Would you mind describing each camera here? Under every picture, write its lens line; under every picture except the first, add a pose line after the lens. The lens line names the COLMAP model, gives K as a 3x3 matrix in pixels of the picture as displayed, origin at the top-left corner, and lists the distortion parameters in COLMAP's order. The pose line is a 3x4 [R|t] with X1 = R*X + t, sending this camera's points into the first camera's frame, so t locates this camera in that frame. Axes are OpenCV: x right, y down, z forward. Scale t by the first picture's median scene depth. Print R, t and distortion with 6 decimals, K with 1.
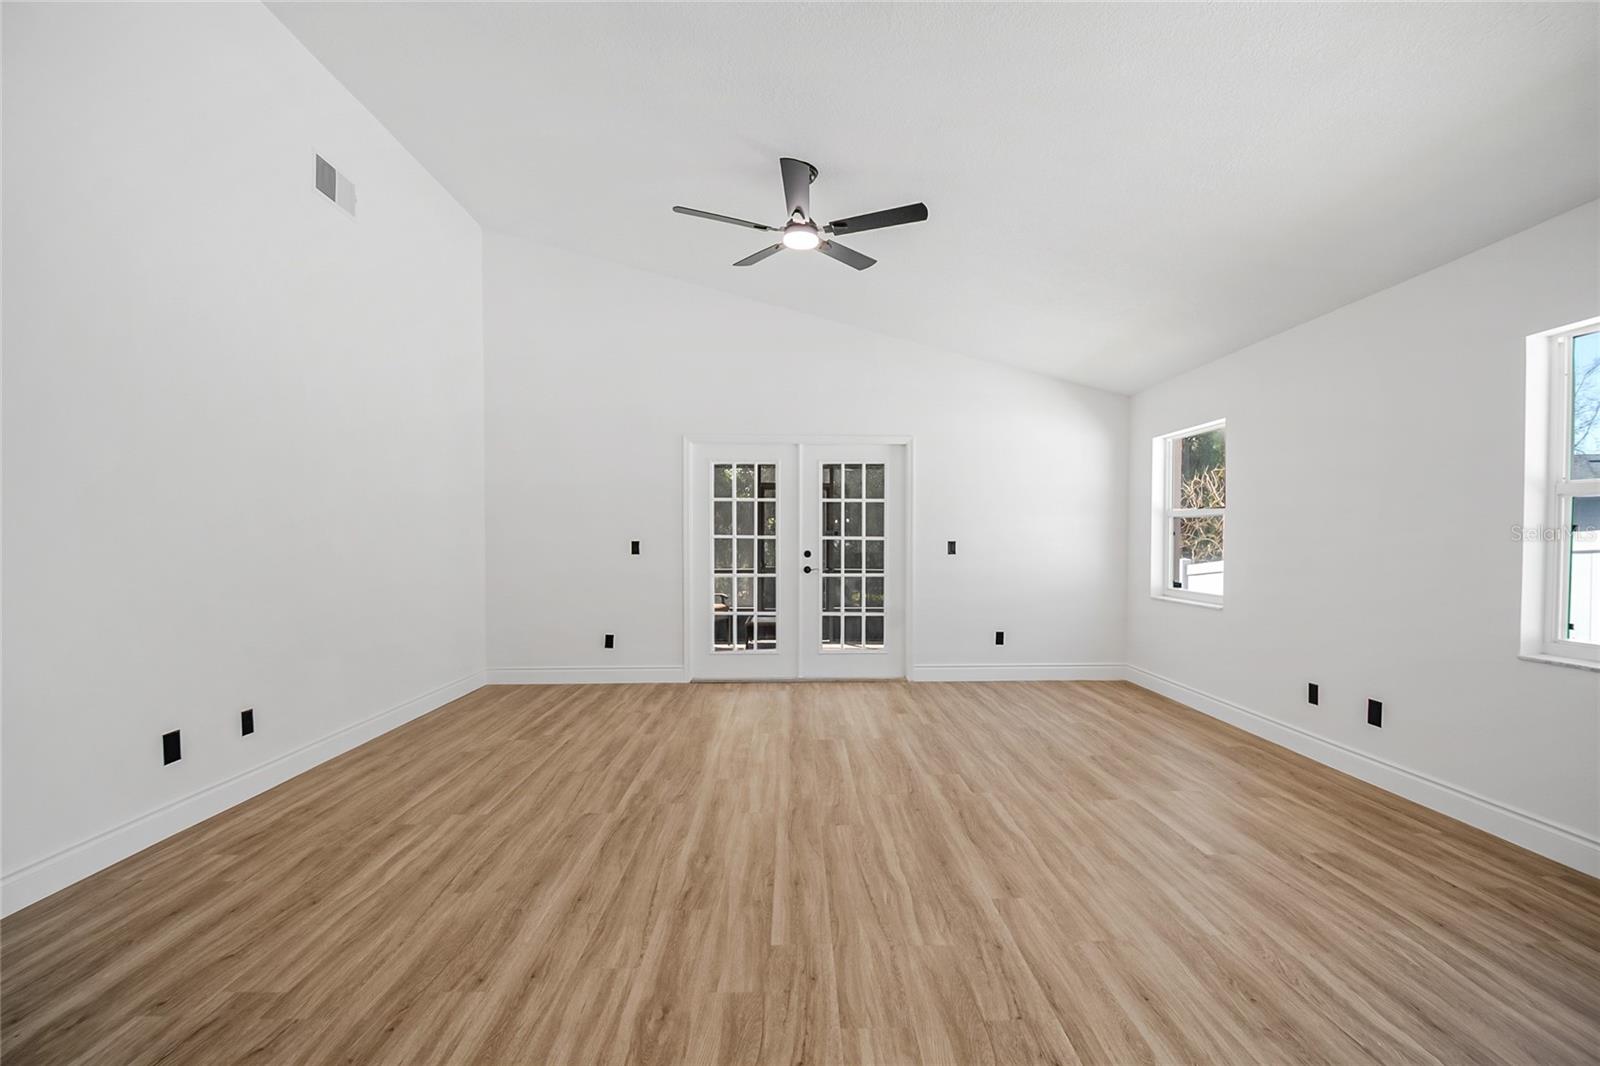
lens RADIAL K [[692.2, 0, 810.0], [0, 692.2, 549.0], [0, 0, 1]] dist [0.001464, -0.012523]
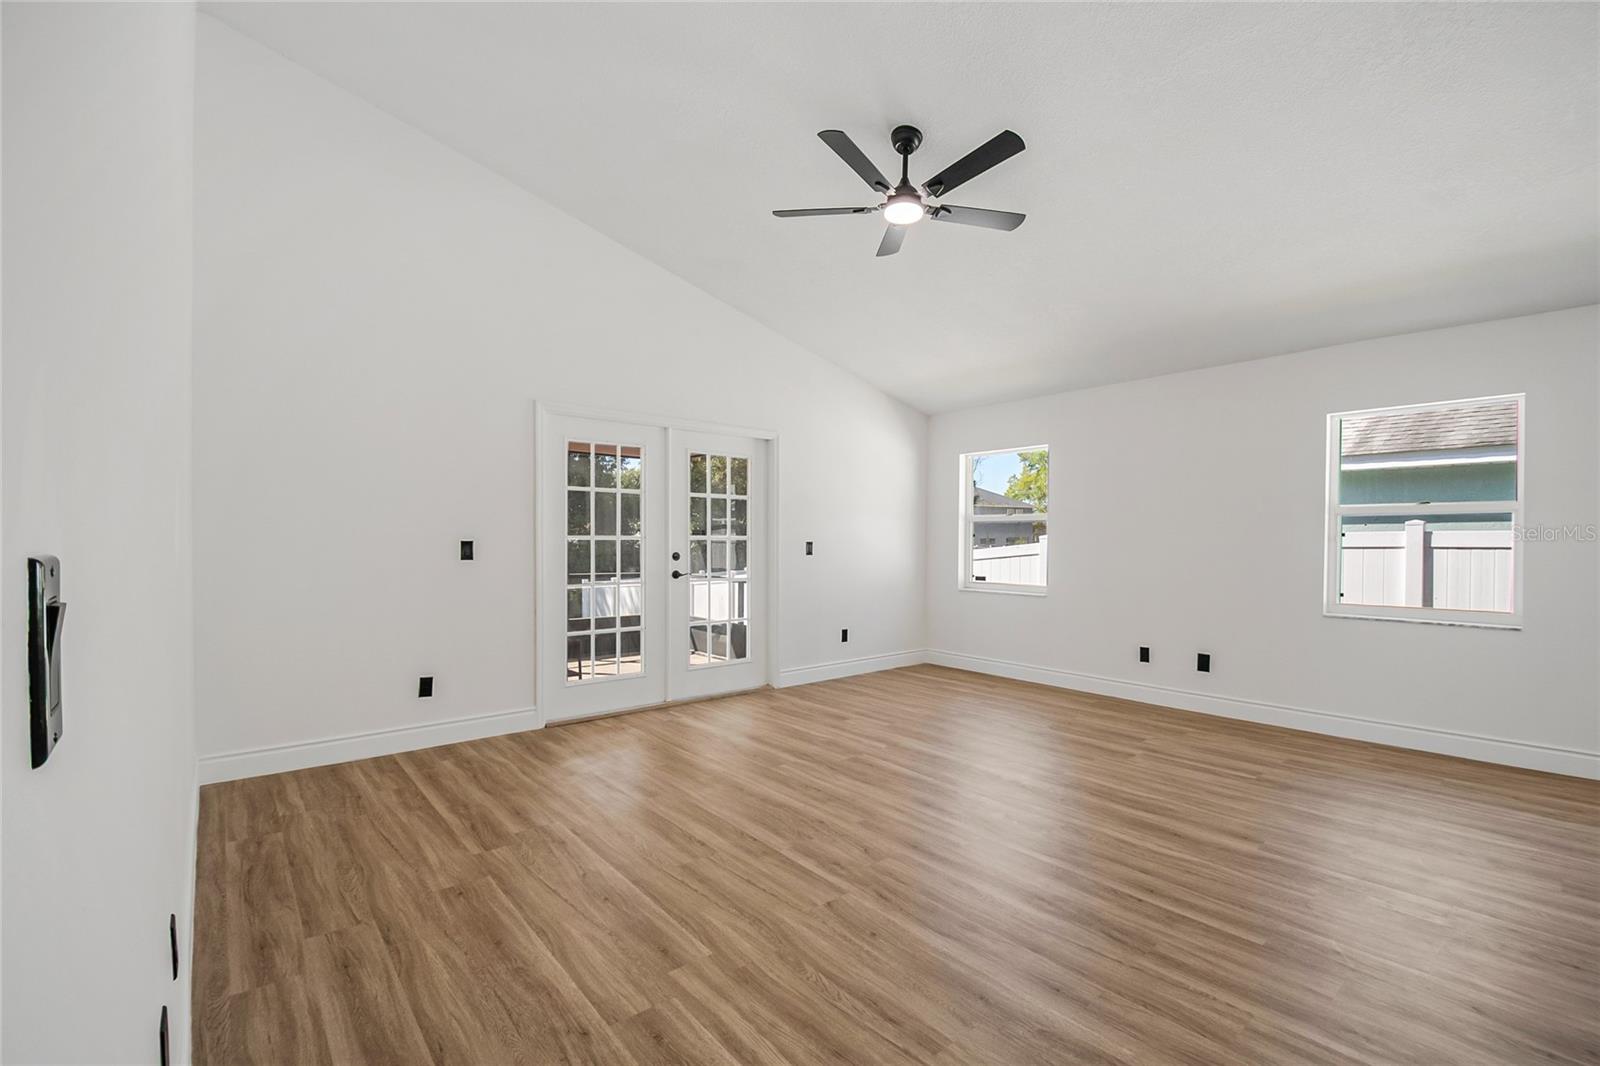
lens RADIAL K [[702.2, 0, 811.5], [0, 702.2, 540.9], [0, 0, 1]] dist [0.014571, -0.021537]
pose [[0.783634, 0.002251, 0.621219, -0.646807], [0.005249, 0.999934, -0.010246, -0.003131], [-0.621201, 0.011290, 0.783570, 0.324261]]
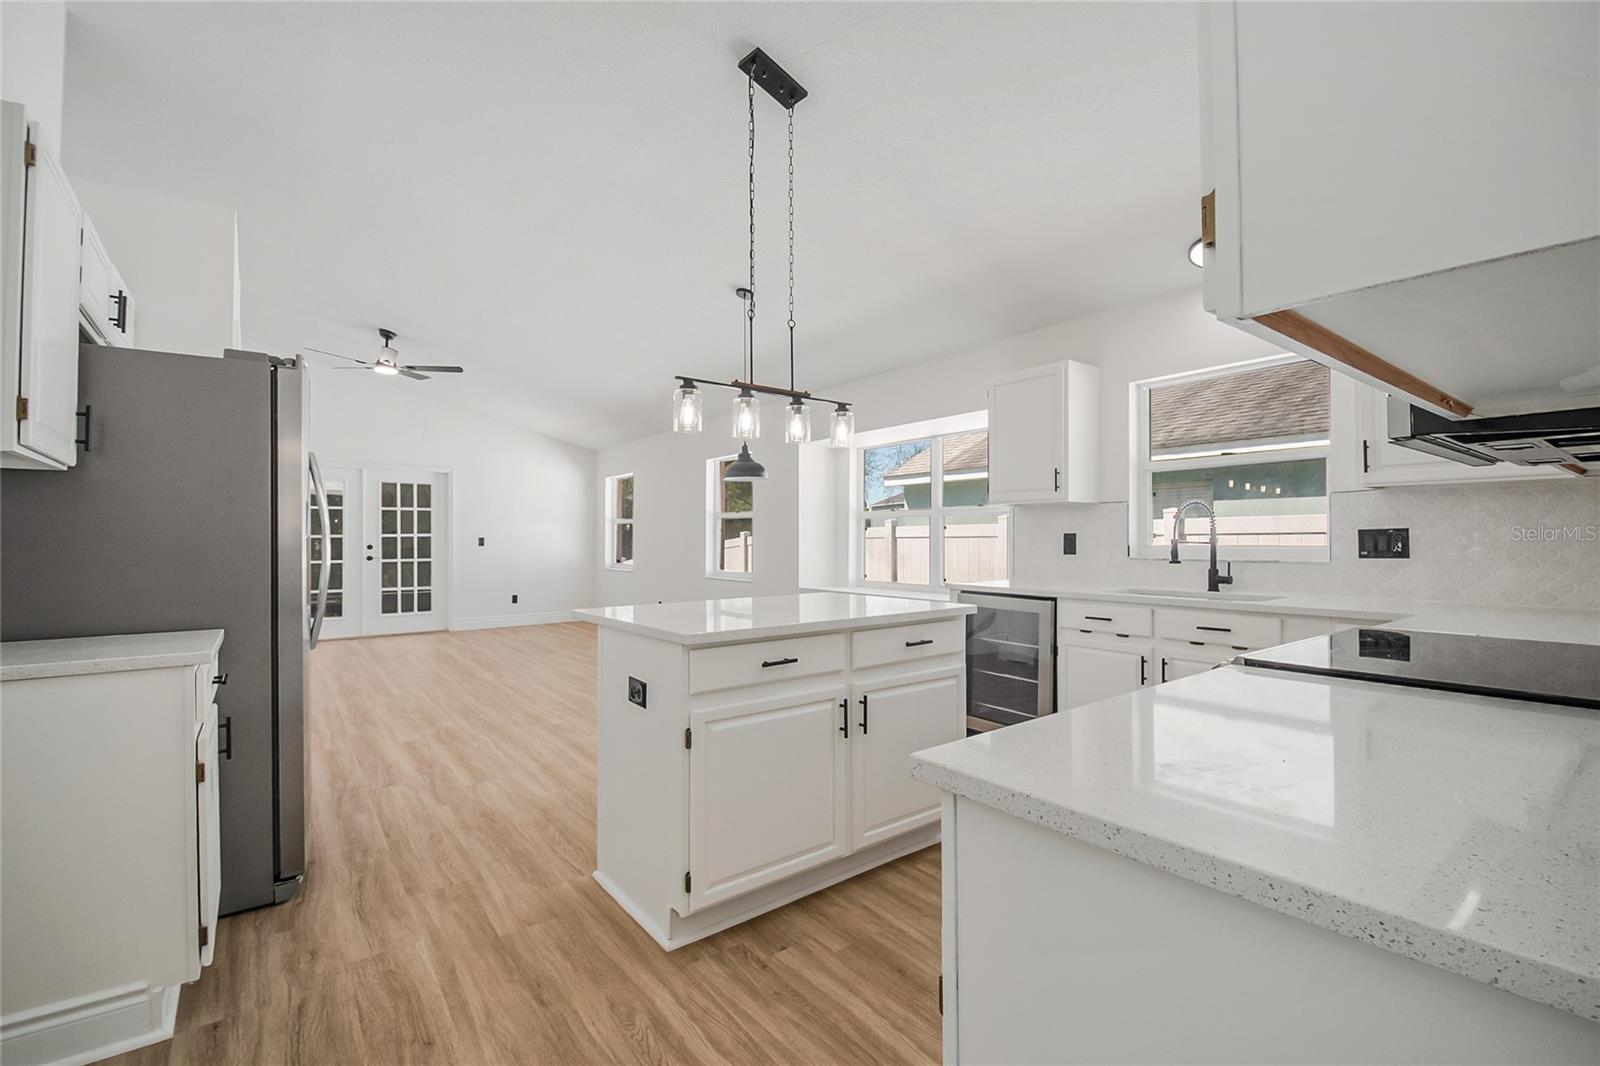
lens RADIAL K [[705.8, 0, 811.6], [0, 705.8, 528.8], [0, 0, 1]] dist [0.015682, -0.020131]
pose [[0.811343, 0.002263, 0.584566, -0.180664], [0.014071, 0.999627, -0.023399, 0.025914], [-0.584401, 0.027210, 0.811008, -1.072541]]
